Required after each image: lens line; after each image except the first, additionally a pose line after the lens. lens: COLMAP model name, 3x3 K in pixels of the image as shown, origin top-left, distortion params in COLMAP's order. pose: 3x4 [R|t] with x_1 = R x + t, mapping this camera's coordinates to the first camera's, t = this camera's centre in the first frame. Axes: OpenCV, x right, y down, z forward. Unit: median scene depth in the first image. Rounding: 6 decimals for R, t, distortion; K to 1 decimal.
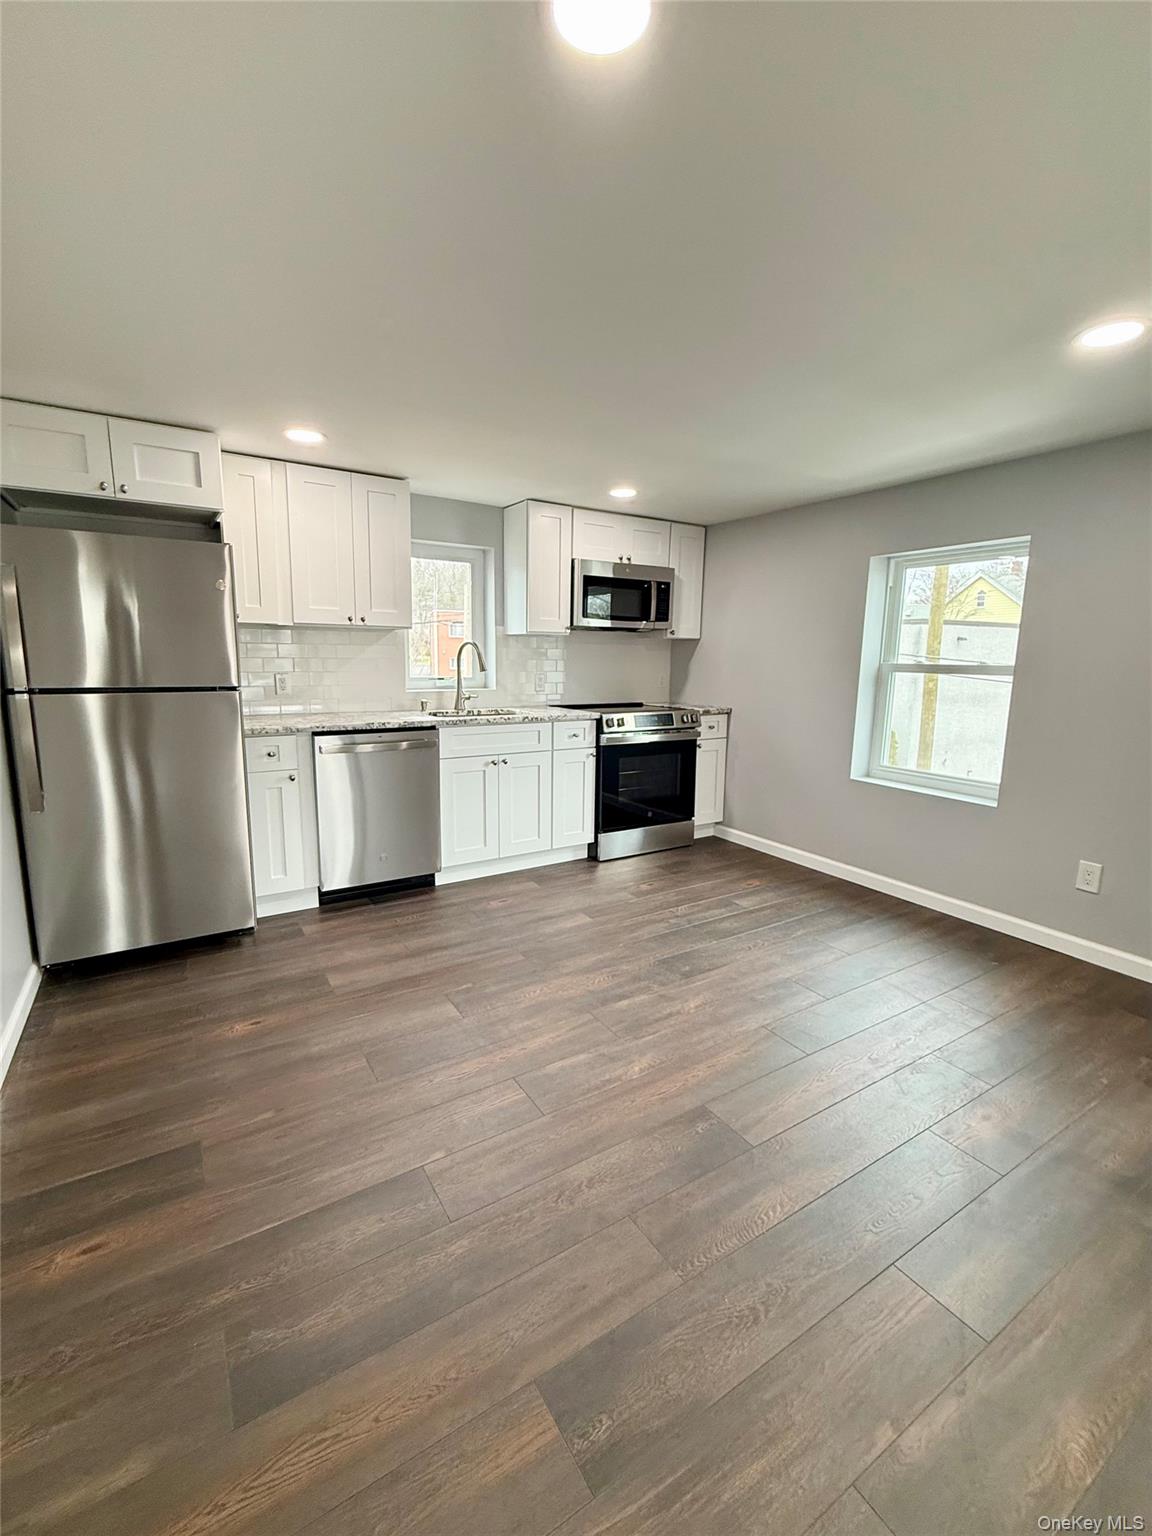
lens RADIAL K [[659.8, 0, 575.7], [0, 659.8, 762.8], [0, 0, 1]] dist [-0.001406, -0.000184]
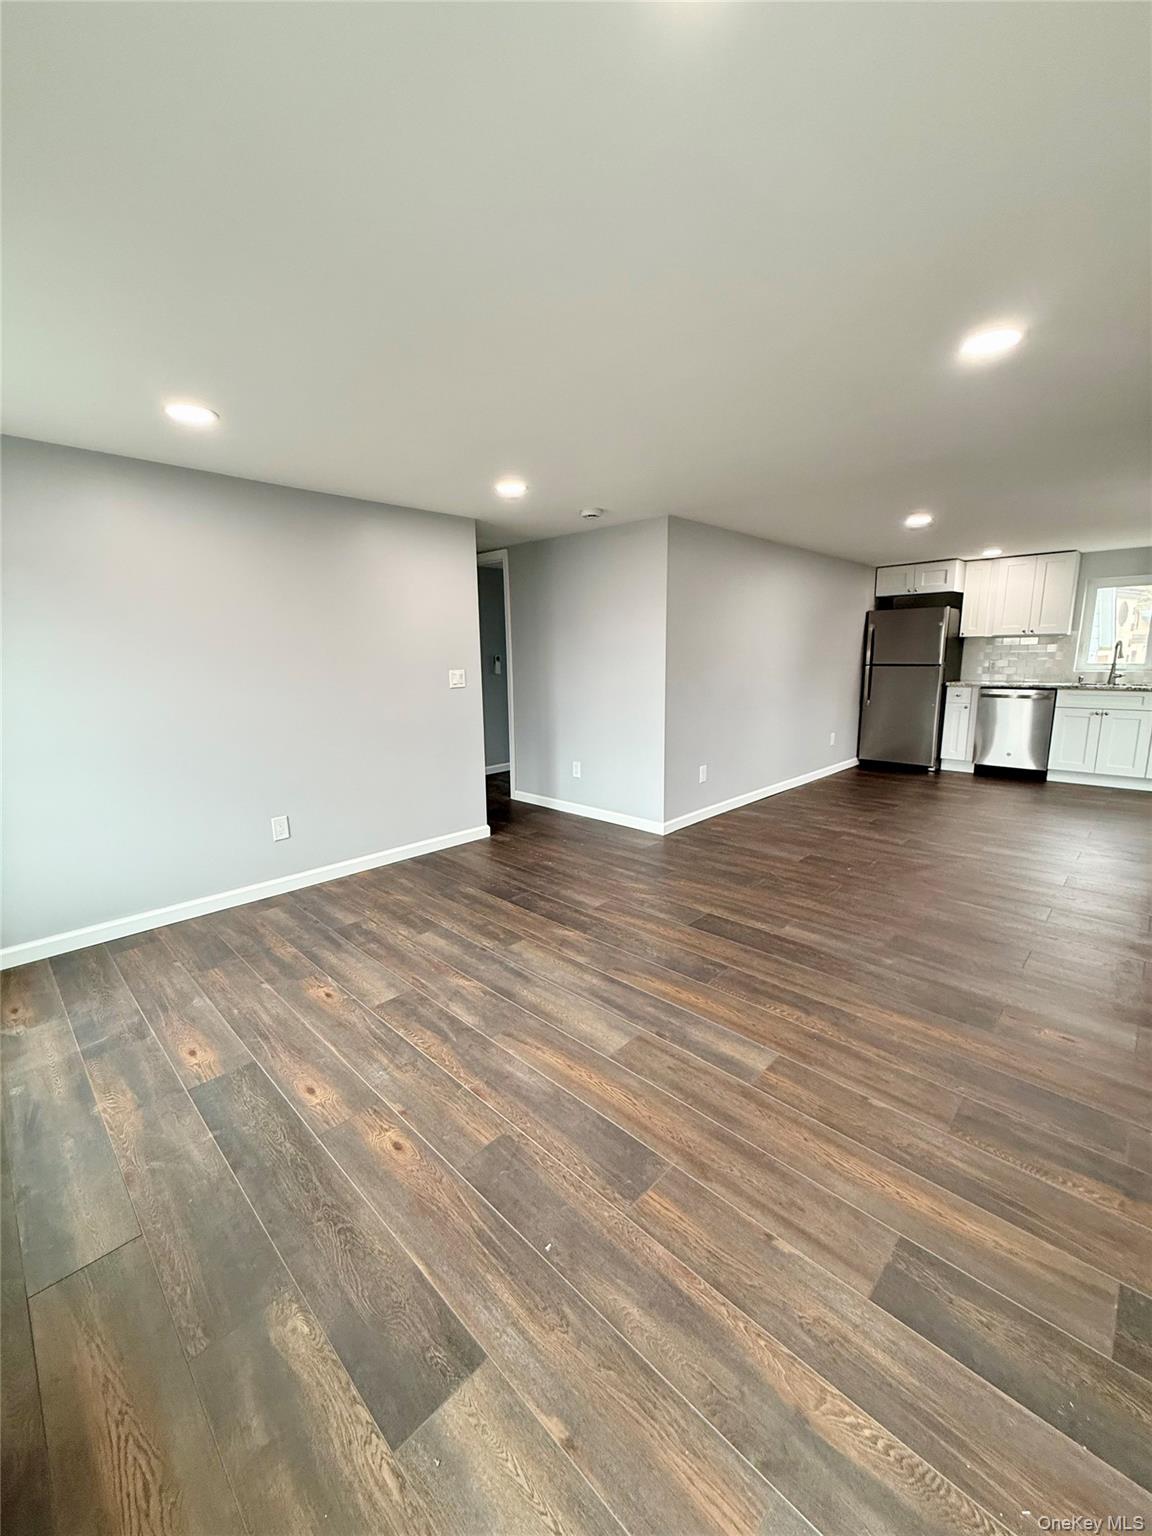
lens RADIAL K [[627.8, 0, 577.6], [0, 627.8, 787.5], [0, 0, 1]] dist [-0.000528, -0.000116]
pose [[0.235729, 0.182458, -0.954537, 1.070371], [-0.144966, 0.977829, 0.151110, 0.128293], [0.960946, 0.102755, 0.256953, -0.619409]]
